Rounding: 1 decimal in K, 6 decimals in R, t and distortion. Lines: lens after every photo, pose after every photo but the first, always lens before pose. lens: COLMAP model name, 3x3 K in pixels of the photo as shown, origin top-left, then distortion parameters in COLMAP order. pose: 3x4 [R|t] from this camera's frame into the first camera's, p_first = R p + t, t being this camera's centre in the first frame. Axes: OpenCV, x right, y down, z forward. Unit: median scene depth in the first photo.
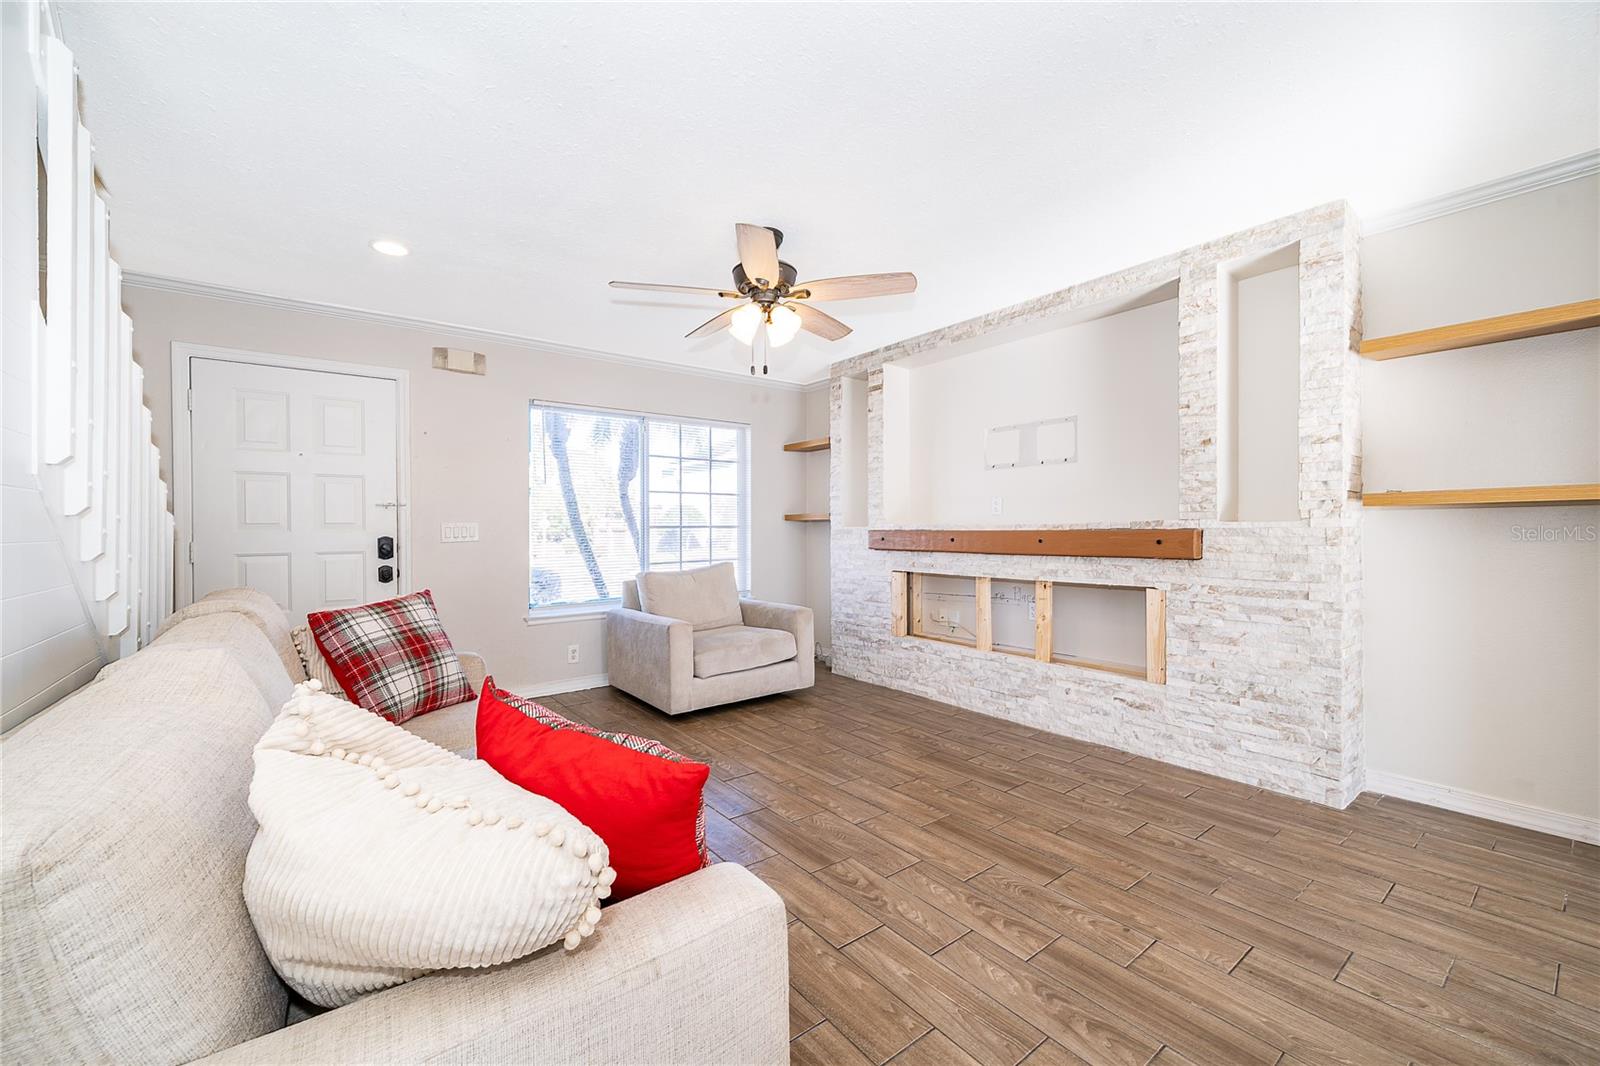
lens RADIAL K [[640.3, 0, 797.8], [0, 640.3, 523.2], [0, 0, 1]] dist [-0.002272, -0.000034]
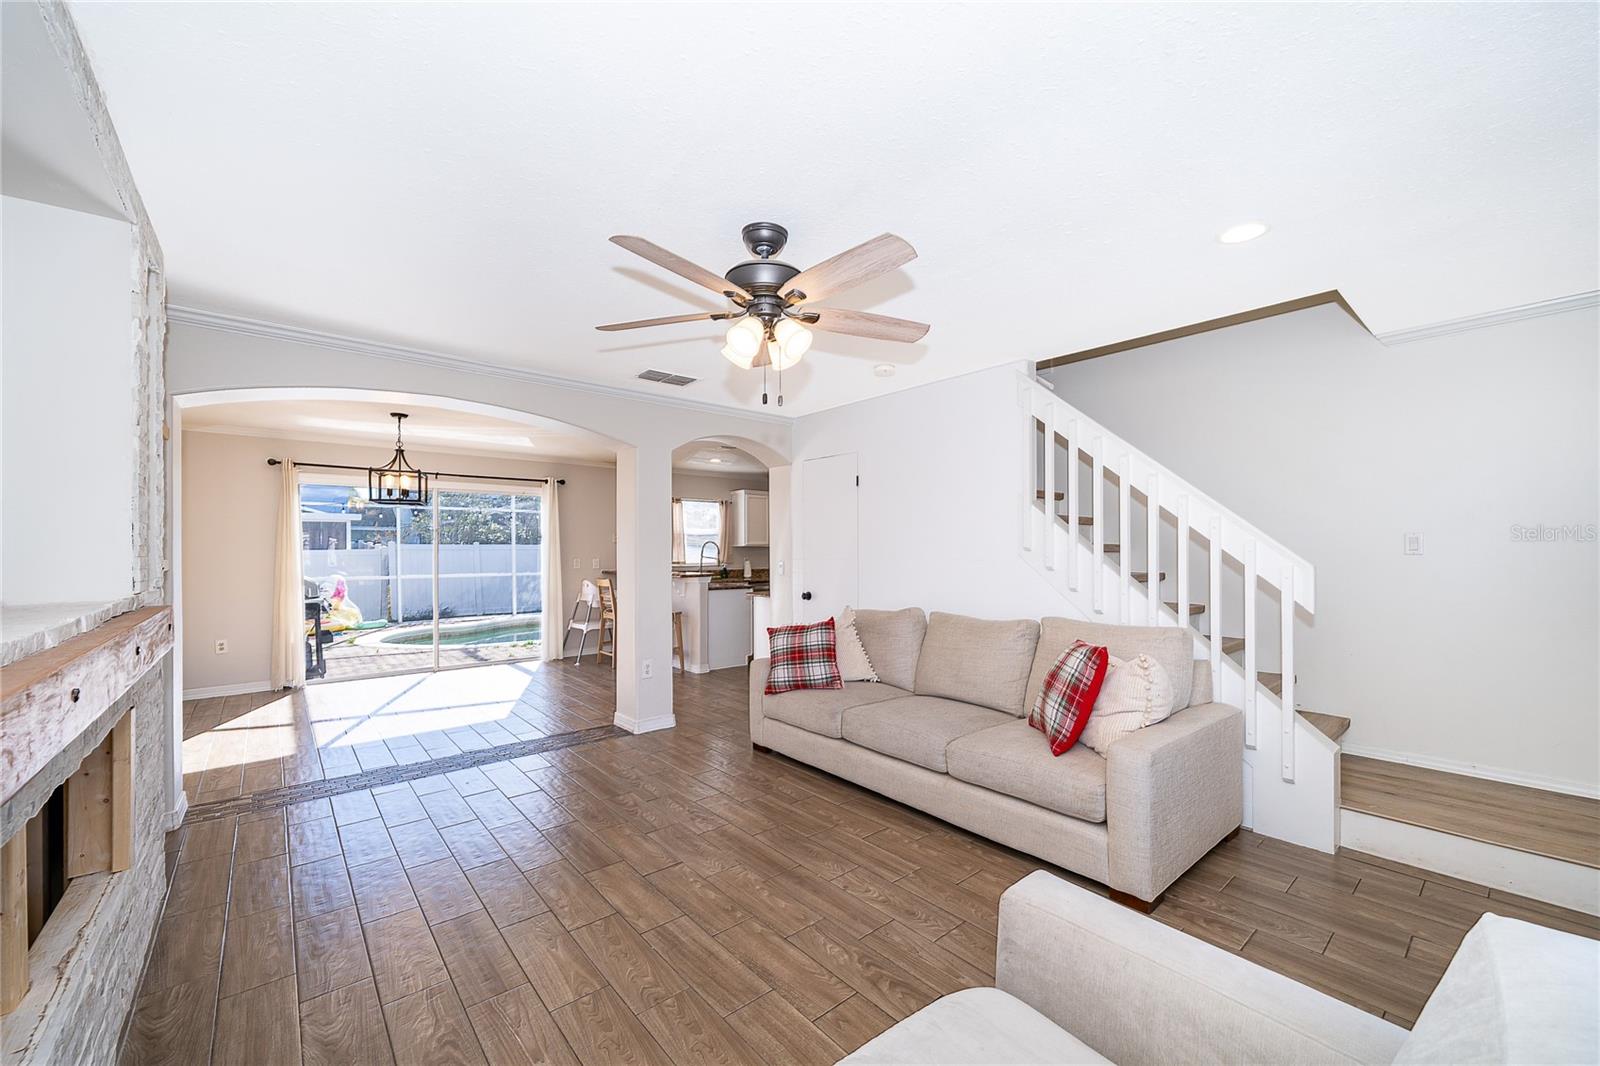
lens RADIAL K [[622.6, 0, 796.7], [0, 622.6, 561.4], [0, 0, 1]] dist [-0.000365, 0.000066]
pose [[-0.999016, 0.009898, -0.043228, -0.048528], [0.009587, 0.999927, 0.007397, -0.035558], [0.043299, 0.006975, -0.999038, 1.644692]]
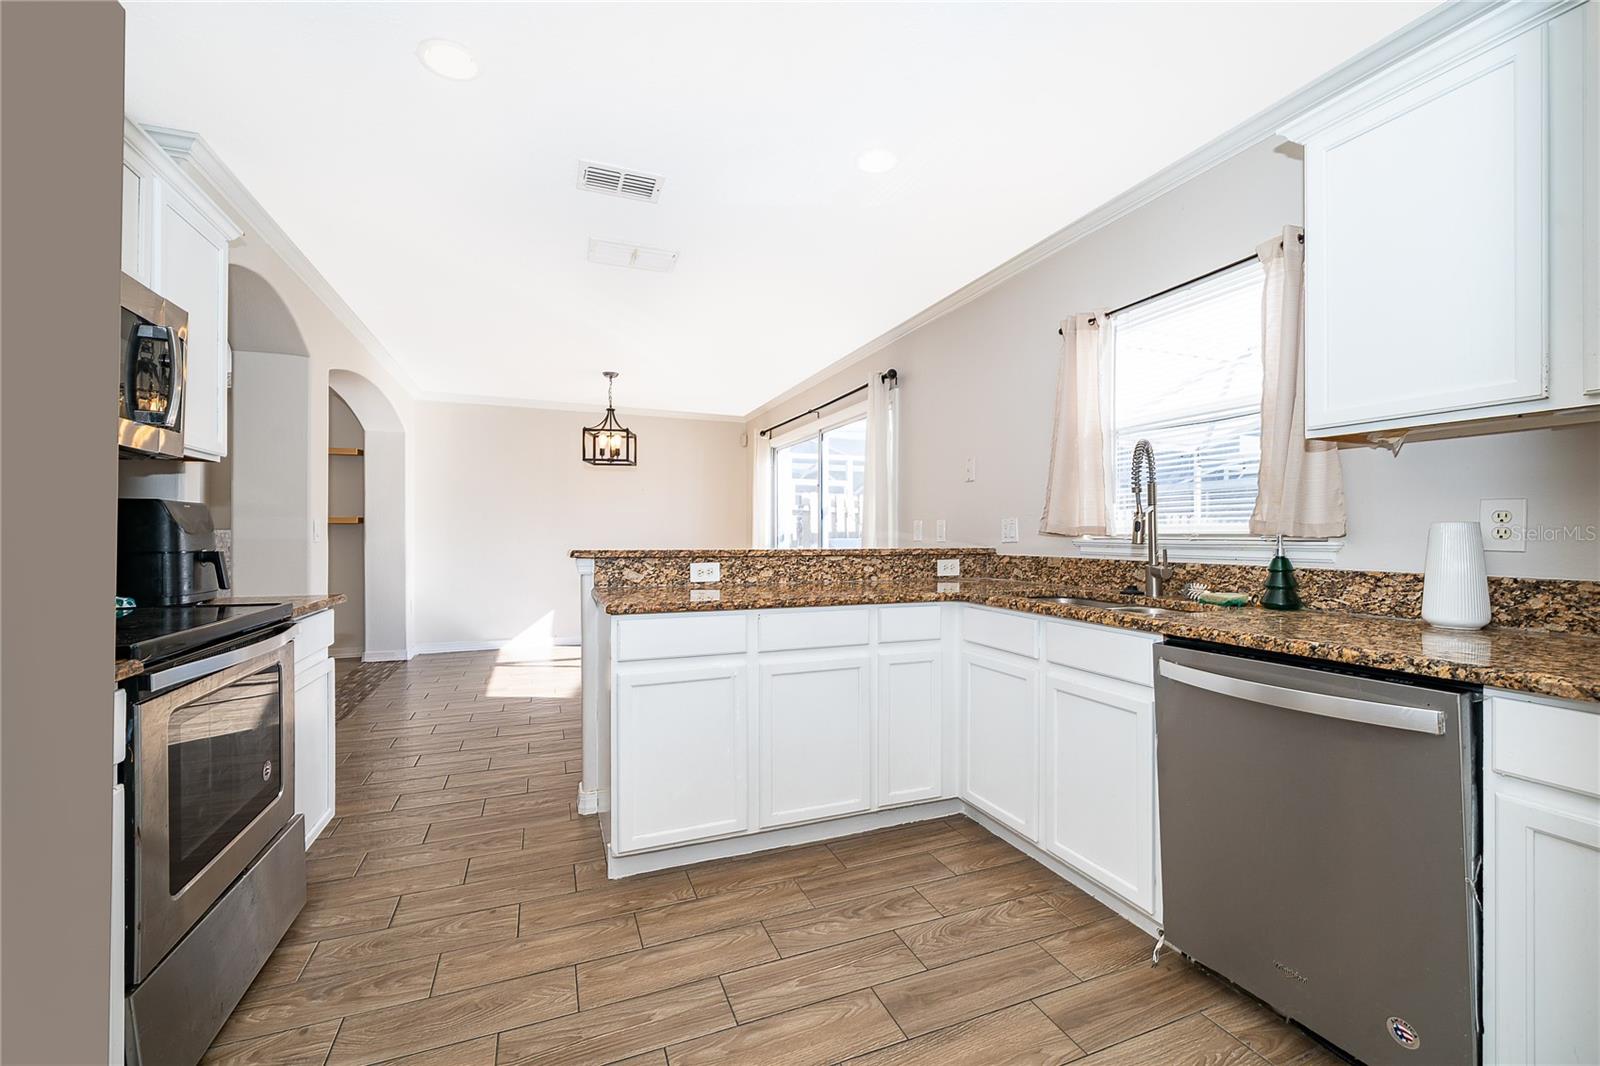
lens RADIAL K [[669.5, 0, 801.0], [0, 669.5, 511.8], [0, 0, 1]] dist [0.000034, -0.000897]
pose [[0.277884, 0.042682, 0.959666, -0.596182], [-0.011393, 0.999089, -0.041137, 0.002027], [-0.960547, 0.000498, 0.278117, -1.050016]]
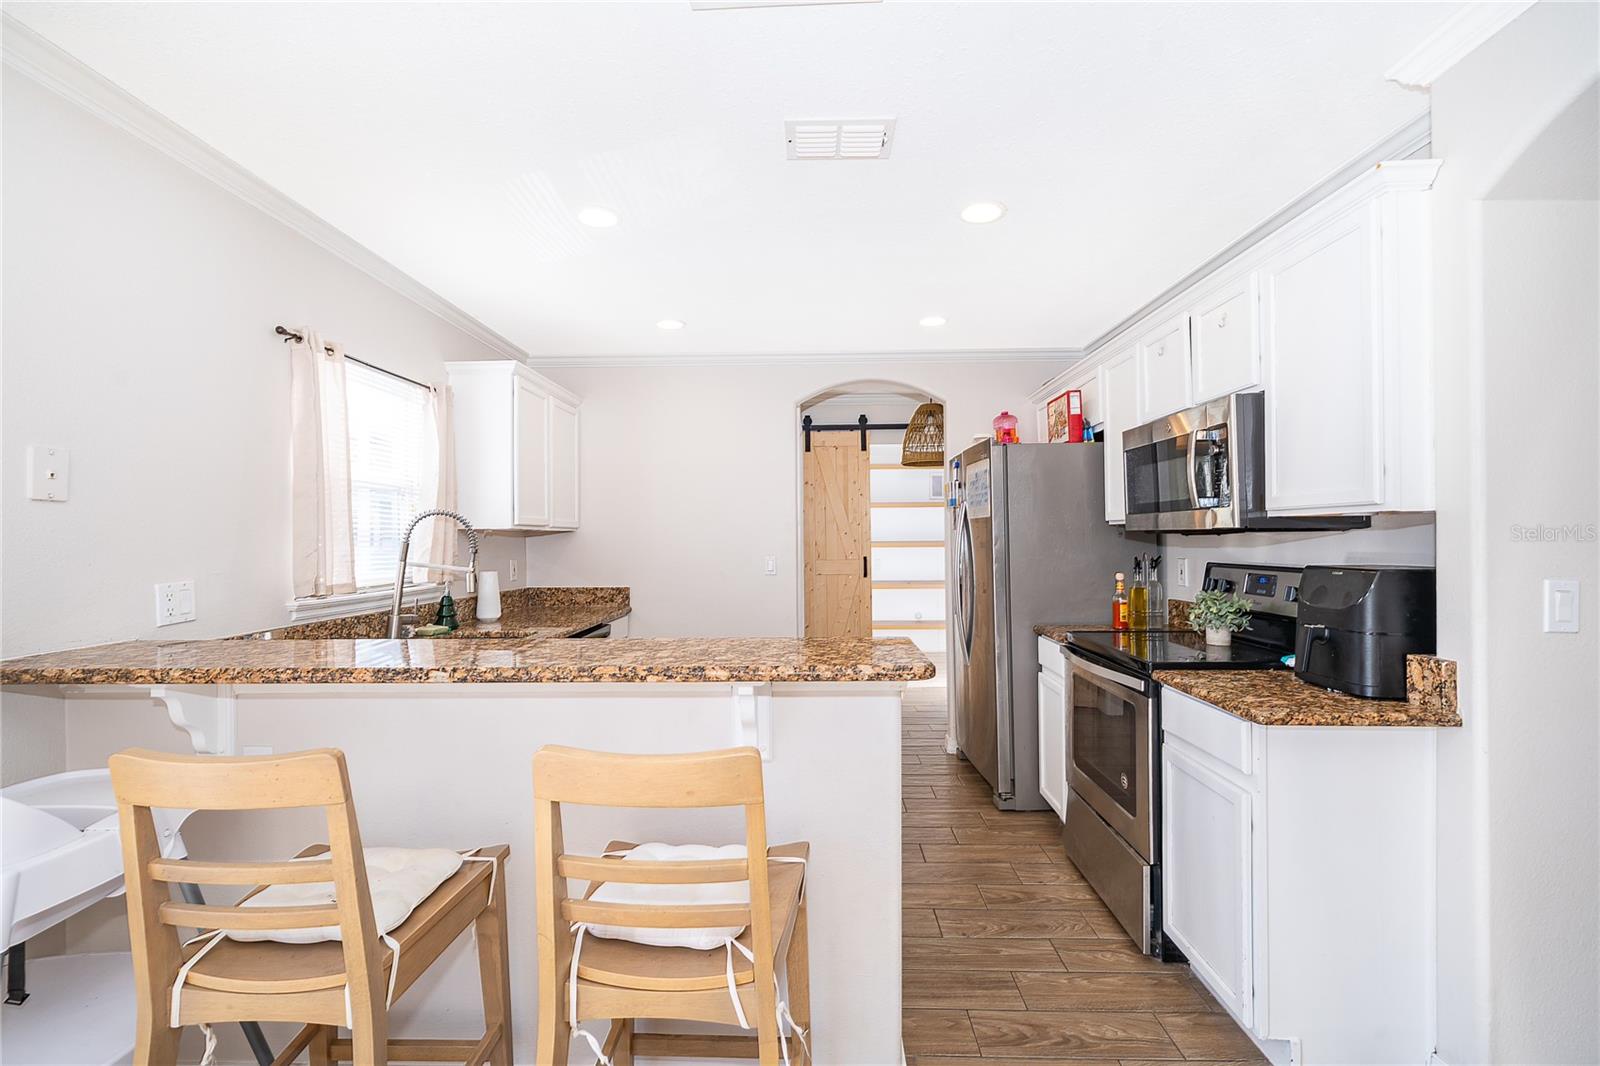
lens RADIAL K [[709.8, 0, 792.3], [0, 709.8, 534.2], [0, 0, 1]] dist [-0.001216, -0.000072]
pose [[-0.629048, 0.008280, -0.777322, 0.661648], [0.018748, 0.999814, -0.004521, -0.063993], [0.777140, -0.017417, -0.629086, -0.240896]]
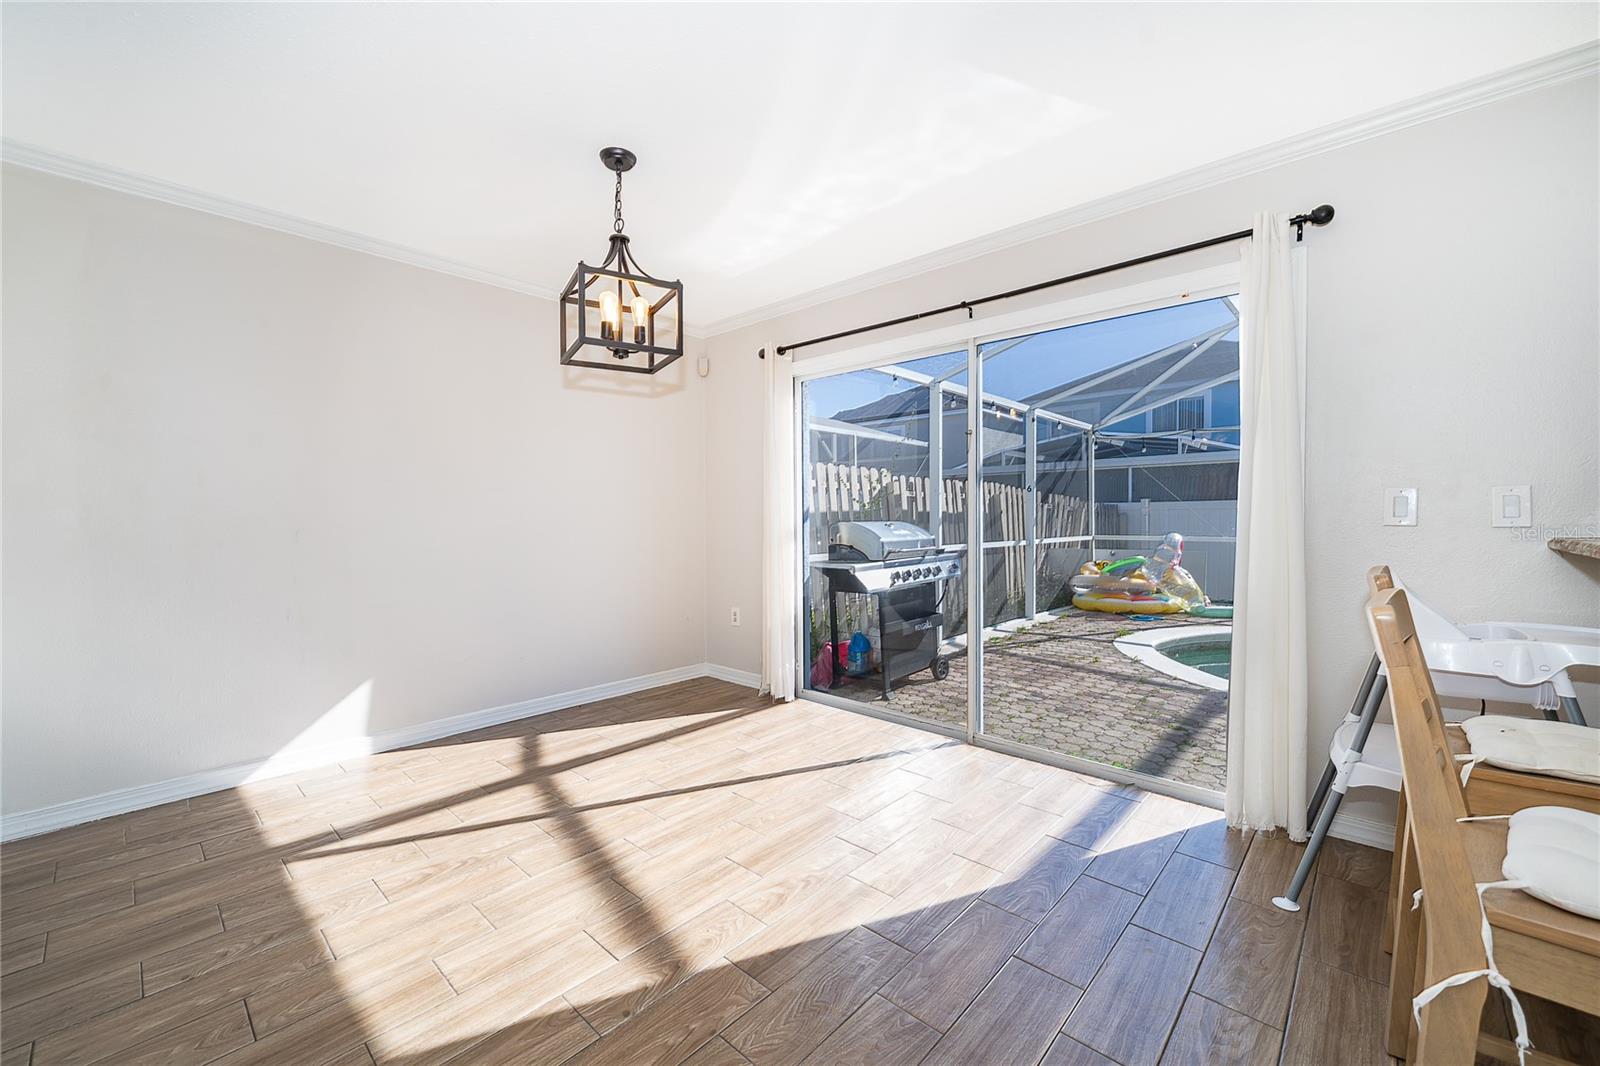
lens RADIAL K [[632.0, 0, 793.5], [0, 632.0, 525.7], [0, 0, 1]] dist [0.000711, 0.000474]
pose [[-0.164881, -0.007450, 0.986285, 0.166890], [-0.005431, 0.999963, 0.006645, 0.001659], [-0.986299, -0.004261, -0.164915, -0.162685]]
